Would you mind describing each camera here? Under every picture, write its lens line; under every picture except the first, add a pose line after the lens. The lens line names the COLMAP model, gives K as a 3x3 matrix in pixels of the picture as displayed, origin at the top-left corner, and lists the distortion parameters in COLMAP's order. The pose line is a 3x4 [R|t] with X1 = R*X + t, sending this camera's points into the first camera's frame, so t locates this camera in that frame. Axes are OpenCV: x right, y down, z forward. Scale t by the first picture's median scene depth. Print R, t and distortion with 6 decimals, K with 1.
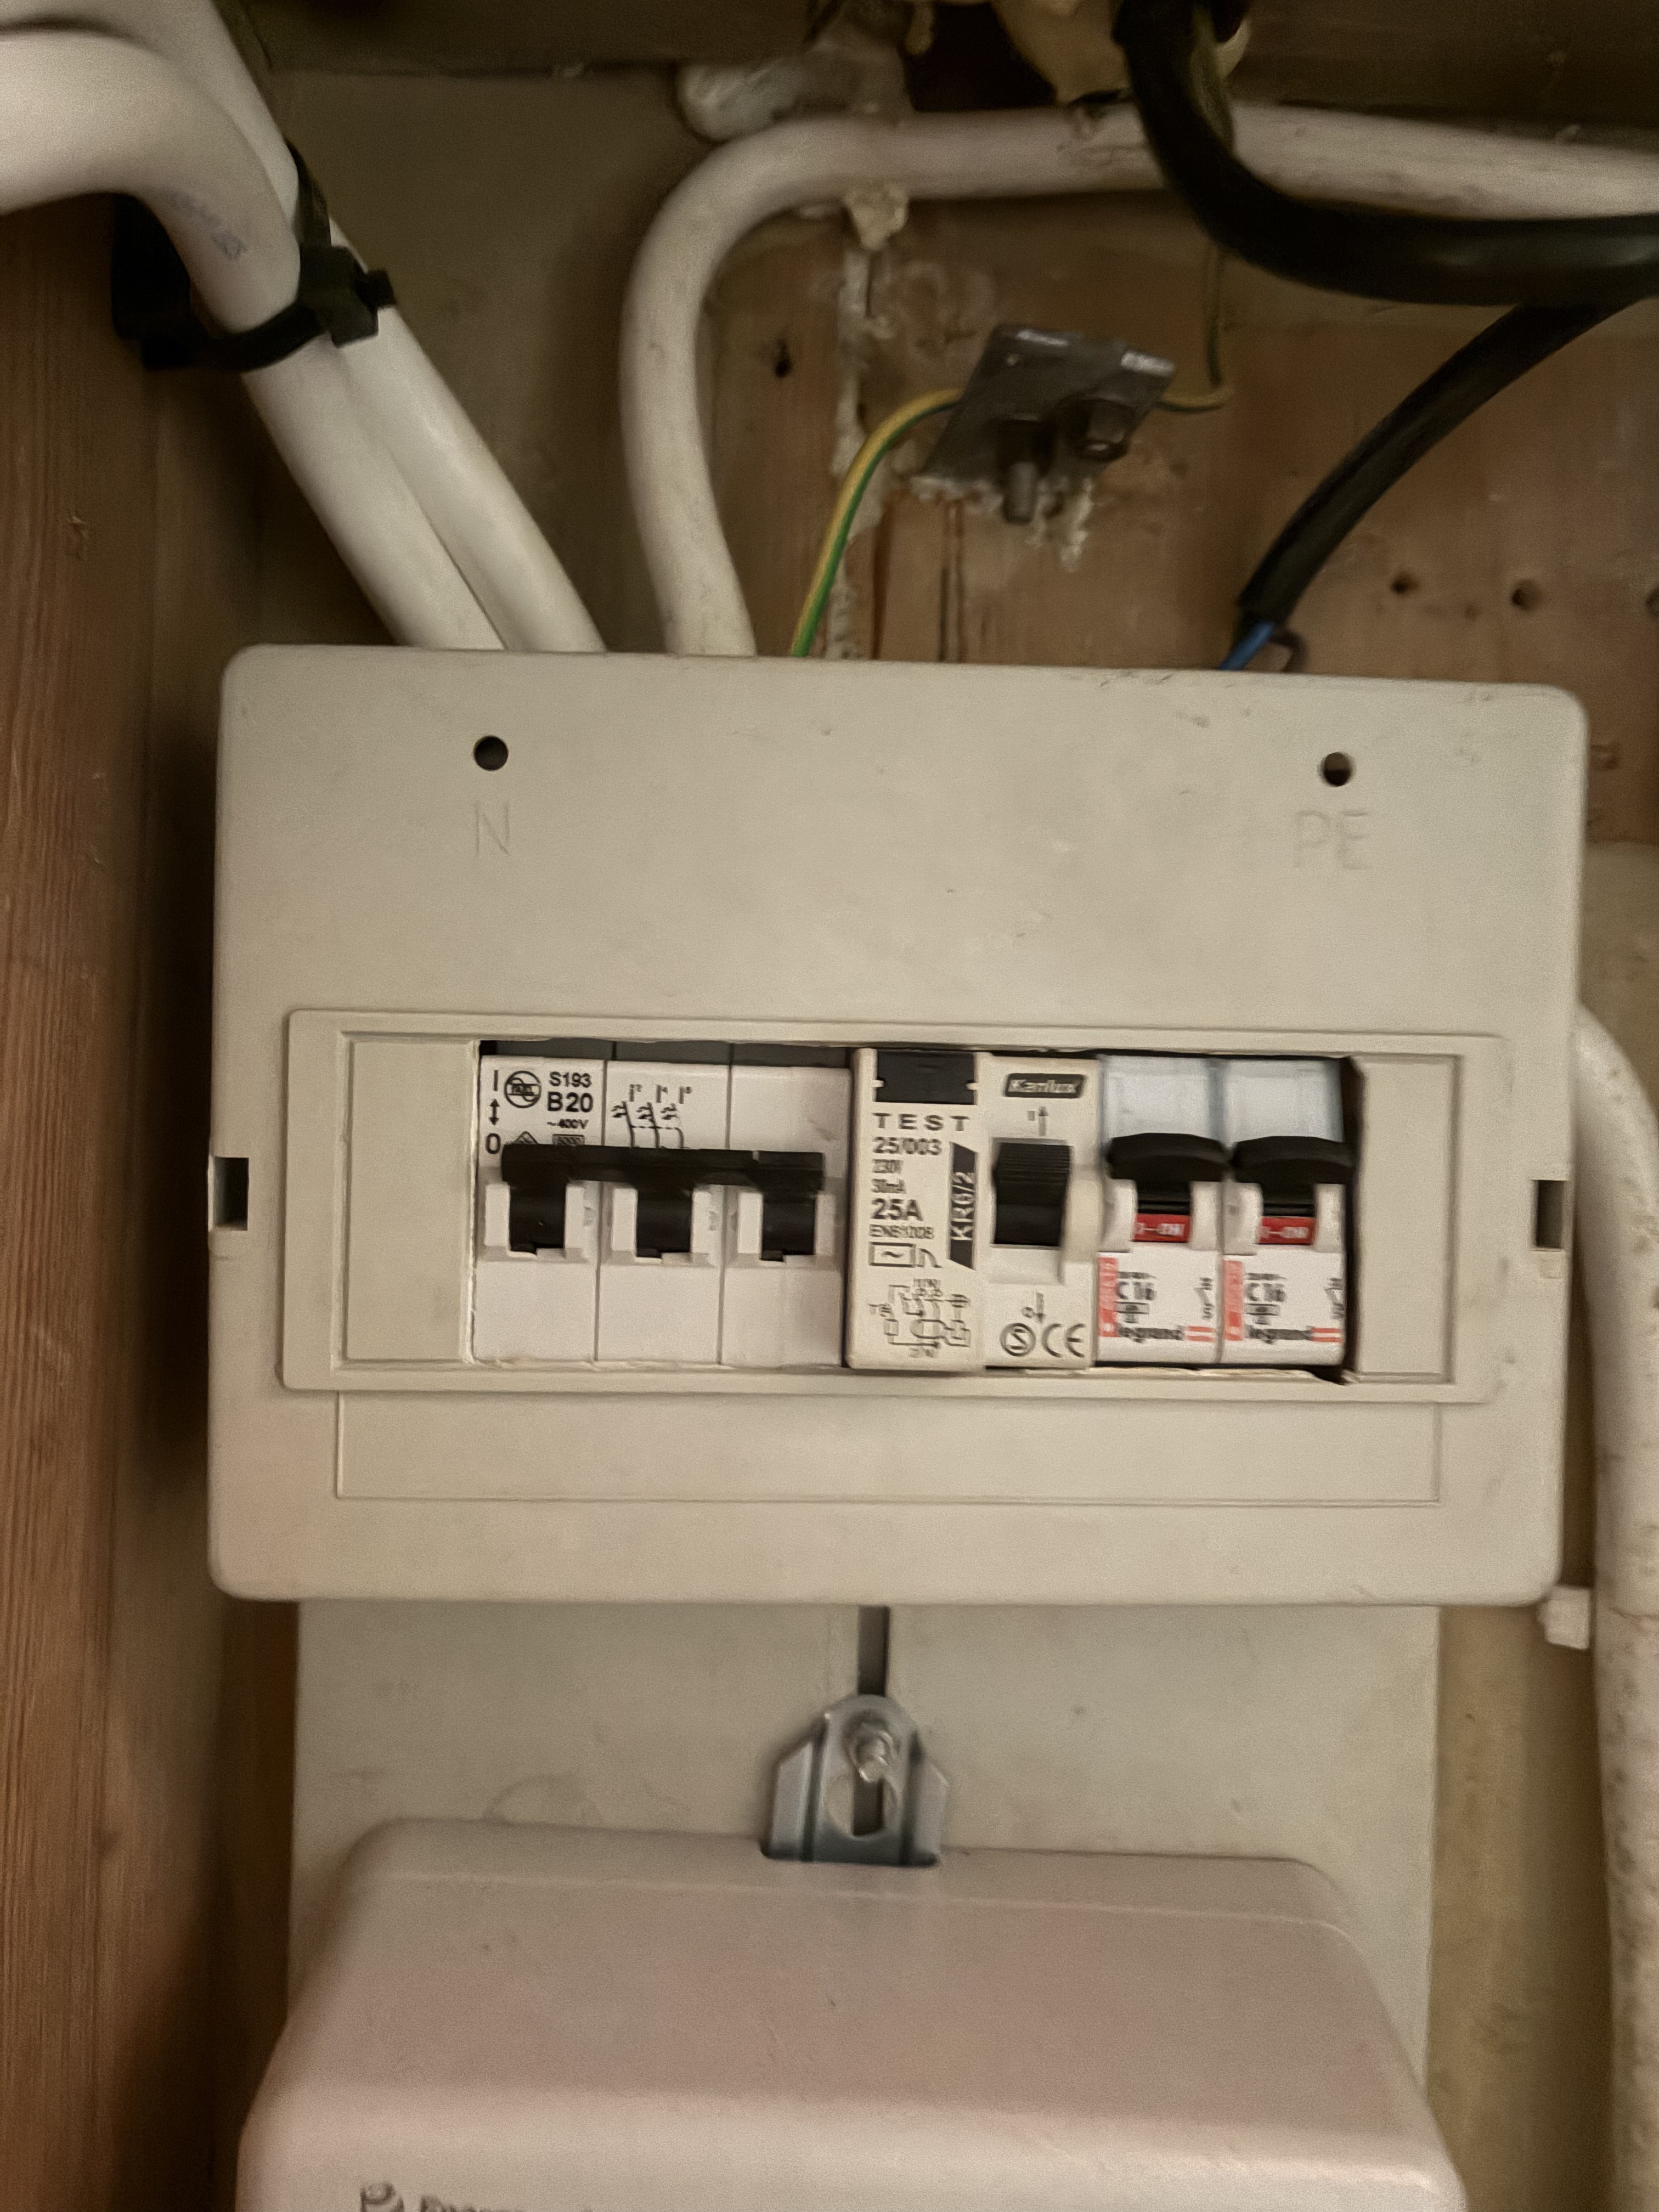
lens RADIAL K [[1674.5, 0, 829.5], [0, 1674.5, 1124.4], [0, 0, 1]] dist [0.036962, -0.044839]
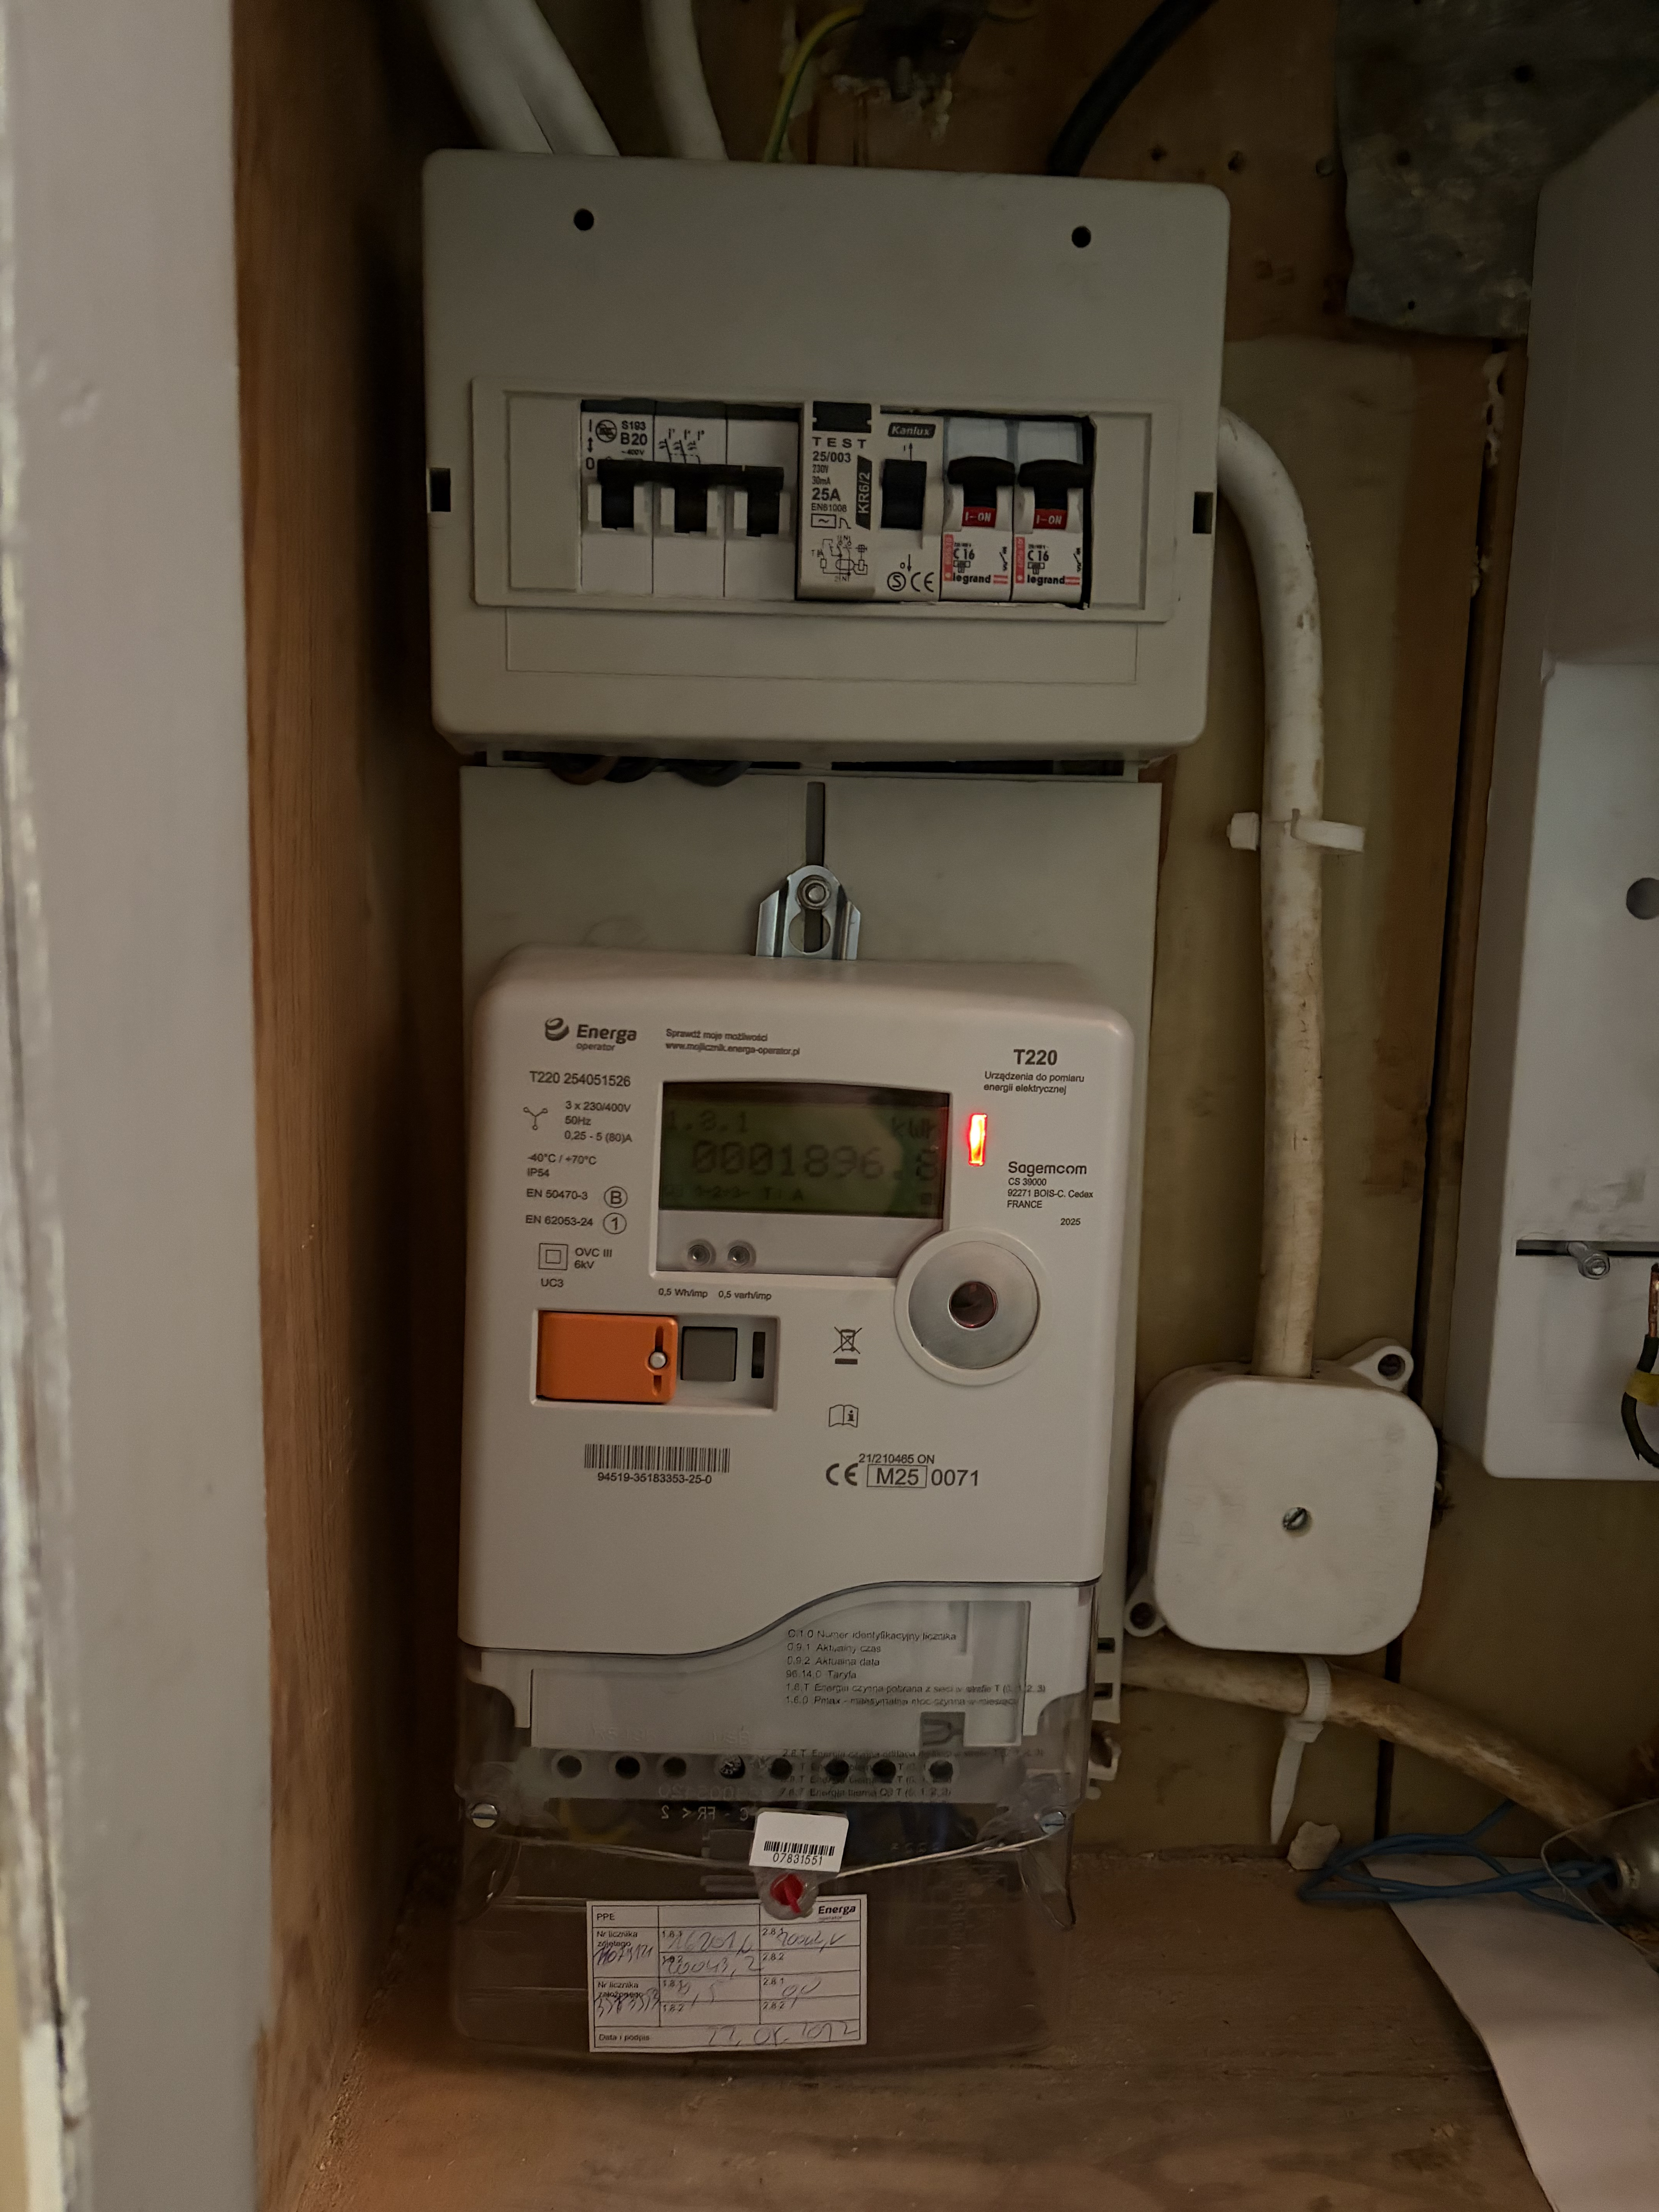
lens RADIAL K [[1674.5, 0, 834.6], [0, 1674.5, 1096.9], [0, 0, 1]] dist [0.036962, -0.044839]
pose [[0.999111, -0.014472, 0.039583, -0.028173], [0.009715, 0.992988, 0.117819, 0.450799], [-0.041011, -0.117330, 0.992246, -0.786441]]
